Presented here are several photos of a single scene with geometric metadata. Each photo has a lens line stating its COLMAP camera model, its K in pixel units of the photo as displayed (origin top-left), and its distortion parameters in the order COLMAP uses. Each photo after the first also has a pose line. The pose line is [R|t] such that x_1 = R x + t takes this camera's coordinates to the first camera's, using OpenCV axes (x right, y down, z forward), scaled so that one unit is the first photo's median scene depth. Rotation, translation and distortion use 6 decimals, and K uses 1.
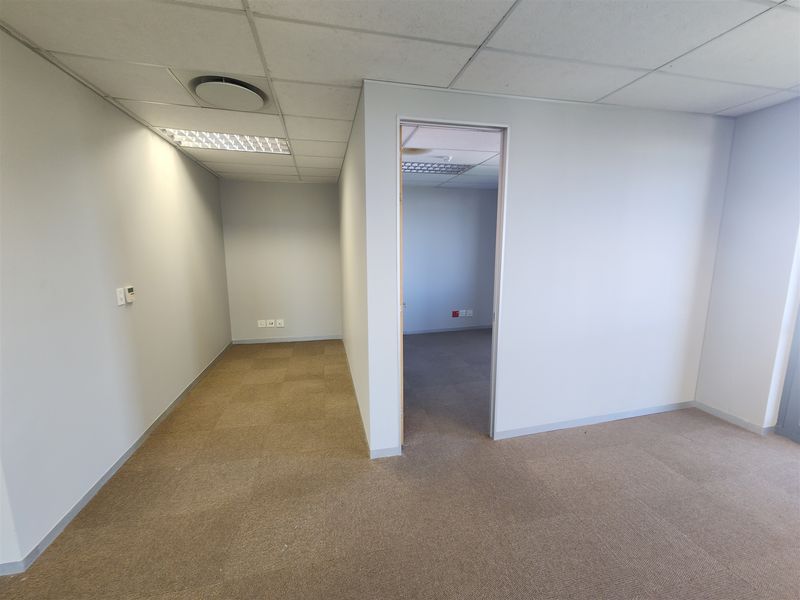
lens RADIAL K [[327.8, 0, 400.0], [0, 327.8, 300.0], [0, 0, 1]] dist [-0.000788, -0.000263]
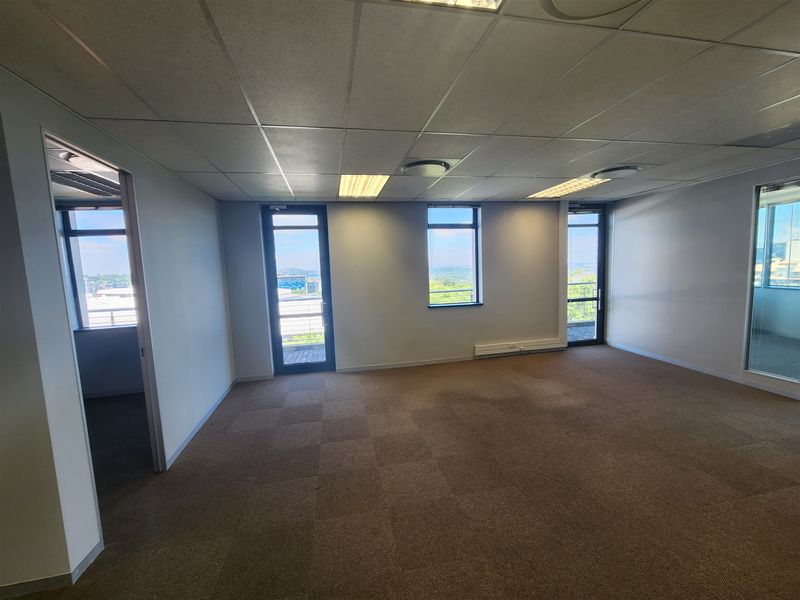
lens RADIAL K [[327.8, 0, 400.0], [0, 327.8, 300.0], [0, 0, 1]] dist [-0.000788, -0.000263]
pose [[0.023126, -0.091972, 0.995493, -0.663827], [0.191691, 0.977691, 0.085874, -0.039004], [-0.981183, 0.188841, 0.040240, 0.147815]]
